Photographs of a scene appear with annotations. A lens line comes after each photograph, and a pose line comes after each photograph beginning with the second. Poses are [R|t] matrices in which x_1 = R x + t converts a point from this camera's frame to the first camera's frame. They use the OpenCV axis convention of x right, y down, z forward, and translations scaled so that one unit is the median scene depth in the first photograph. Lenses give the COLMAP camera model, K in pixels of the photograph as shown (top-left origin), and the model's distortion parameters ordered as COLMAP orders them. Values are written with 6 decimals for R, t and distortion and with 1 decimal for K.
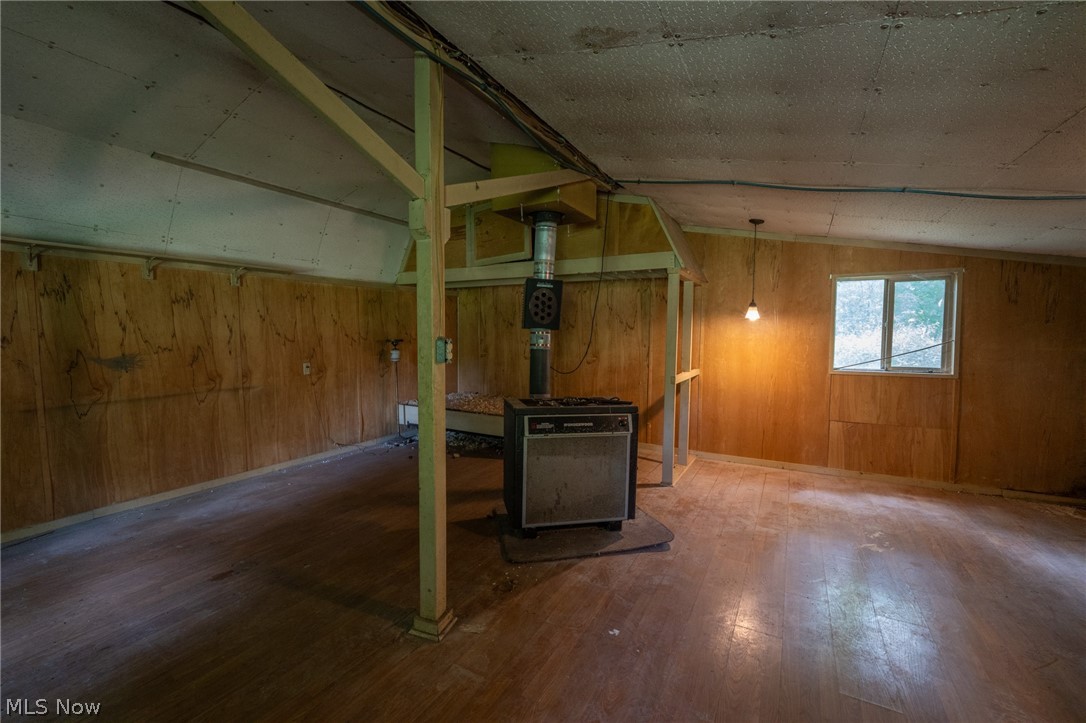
lens RADIAL K [[452.0, 0, 541.2], [0, 452.0, 359.1], [0, 0, 1]] dist [-0.011298, -0.000415]
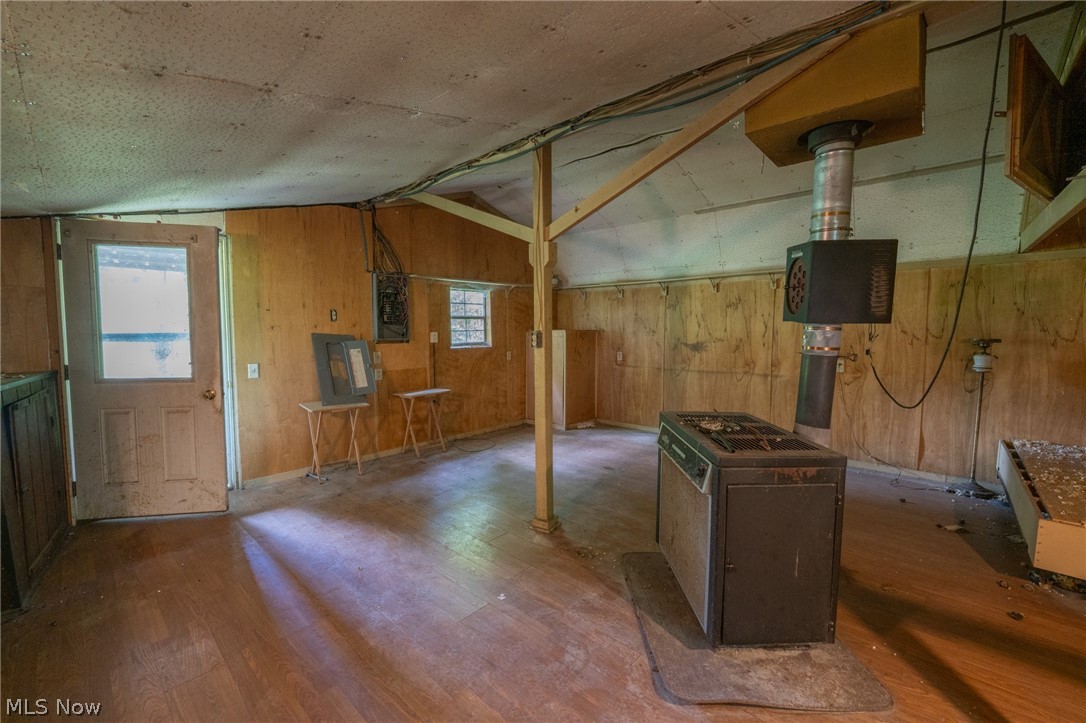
lens RADIAL K [[452.0, 0, 541.2], [0, 452.0, 359.1], [0, 0, 1]] dist [-0.011298, -0.000415]
pose [[-0.242250, 0.064543, -0.968065, 0.717742], [-0.057296, 0.995092, 0.080683, -0.044475], [0.968521, 0.075012, -0.237363, 0.799082]]
